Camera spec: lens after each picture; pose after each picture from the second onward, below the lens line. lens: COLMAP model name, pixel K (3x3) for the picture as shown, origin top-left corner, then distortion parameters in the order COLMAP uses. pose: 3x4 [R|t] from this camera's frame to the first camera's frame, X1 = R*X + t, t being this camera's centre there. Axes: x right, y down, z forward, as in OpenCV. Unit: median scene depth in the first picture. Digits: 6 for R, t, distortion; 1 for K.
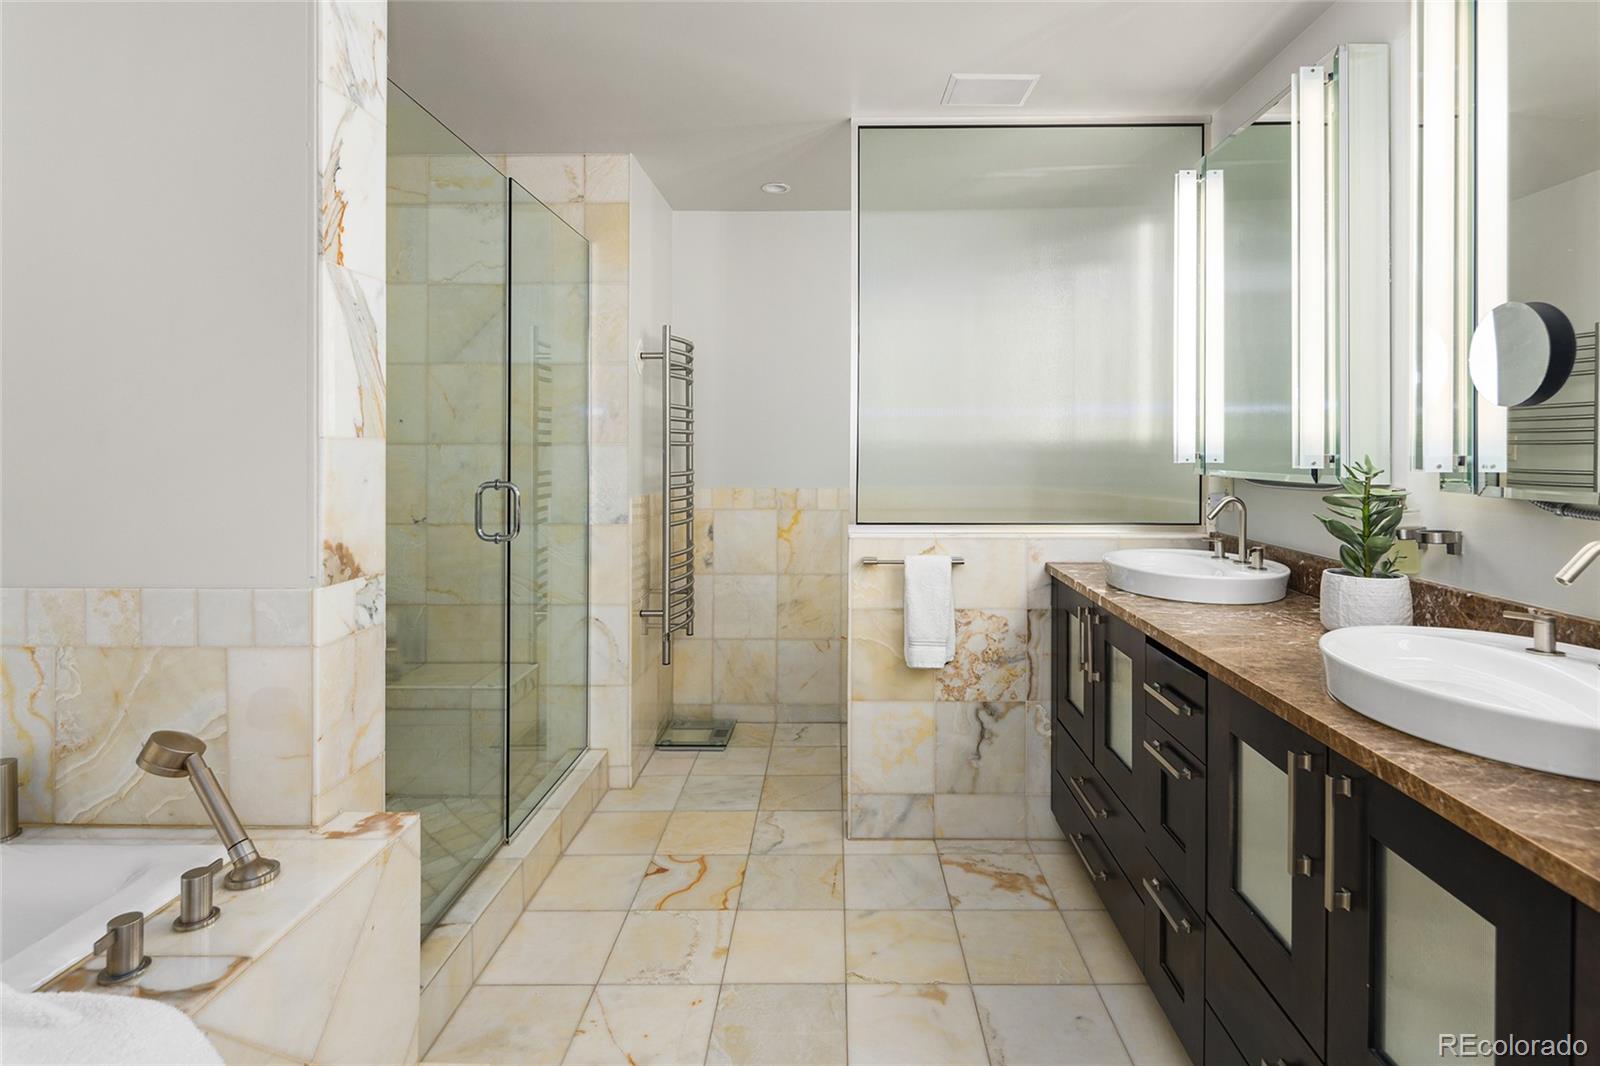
lens RADIAL K [[778.2, 0, 800.1], [0, 778.2, 437.0], [0, 0, 1]] dist [0.001292, -0.000437]
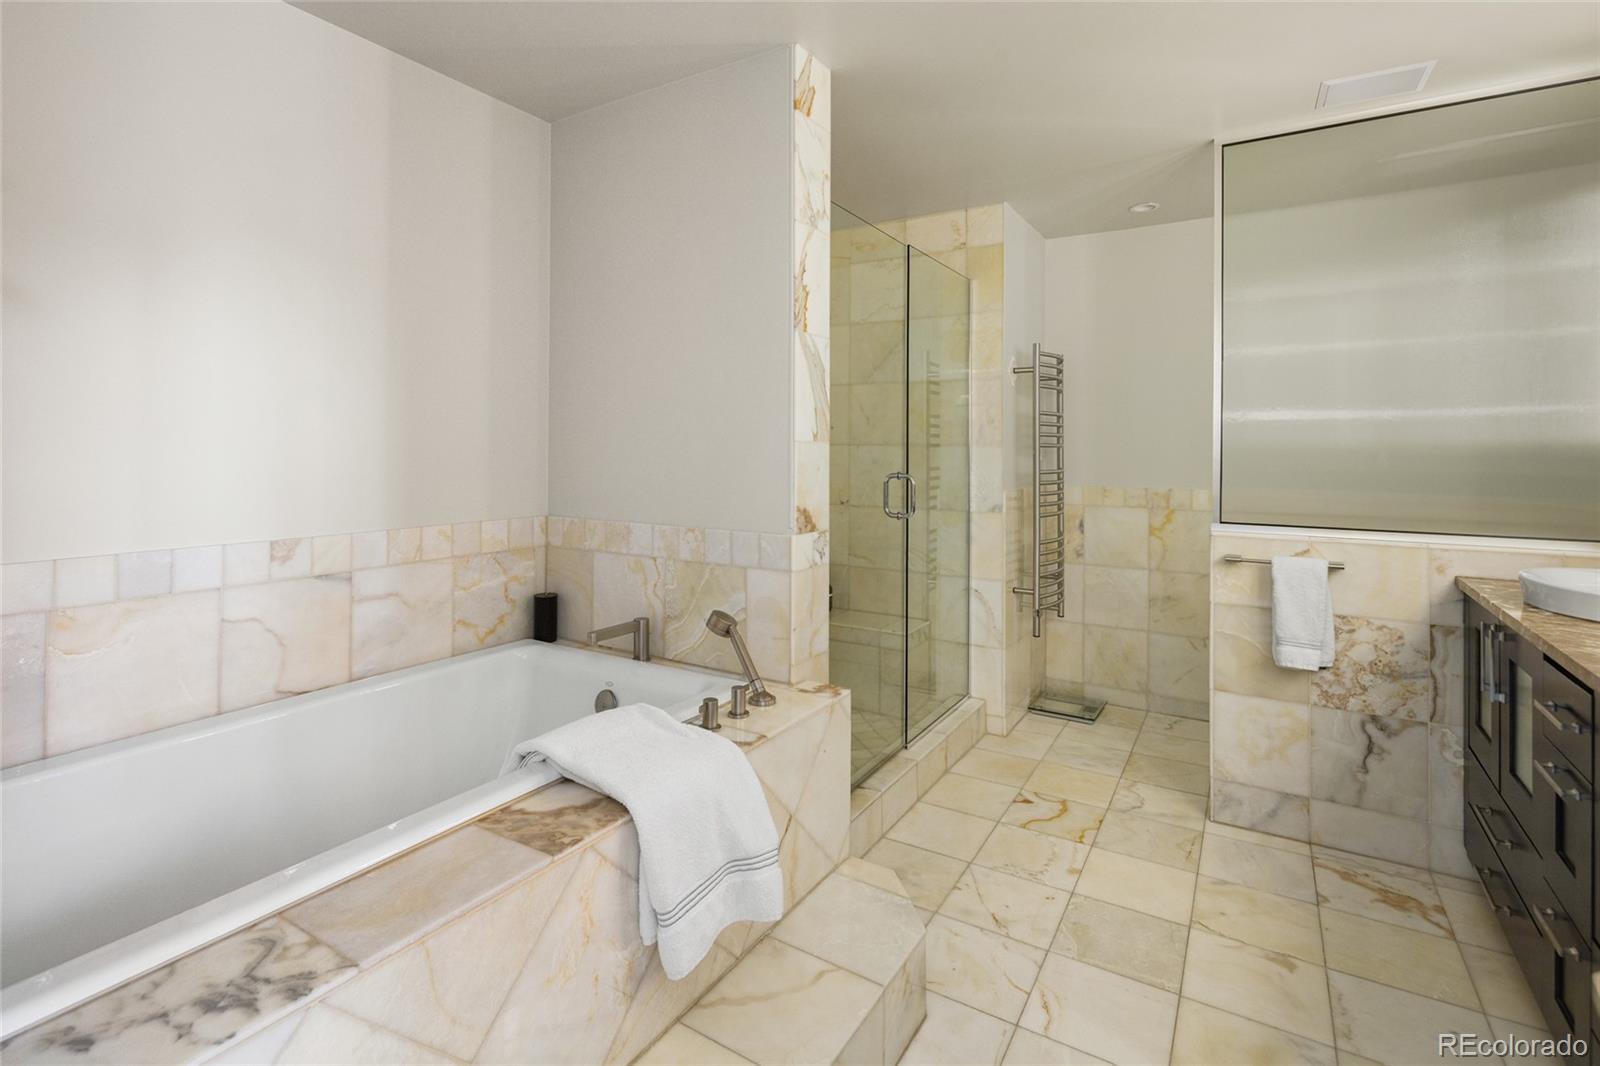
lens RADIAL K [[778.2, 0, 800.1], [0, 778.2, 437.0], [0, 0, 1]] dist [0.001292, -0.000437]
pose [[0.878362, 0.000490, -0.477995, 0.078749], [-0.000948, 0.999999, -0.000716, -0.003311], [0.477995, 0.001082, 0.878362, -0.199709]]
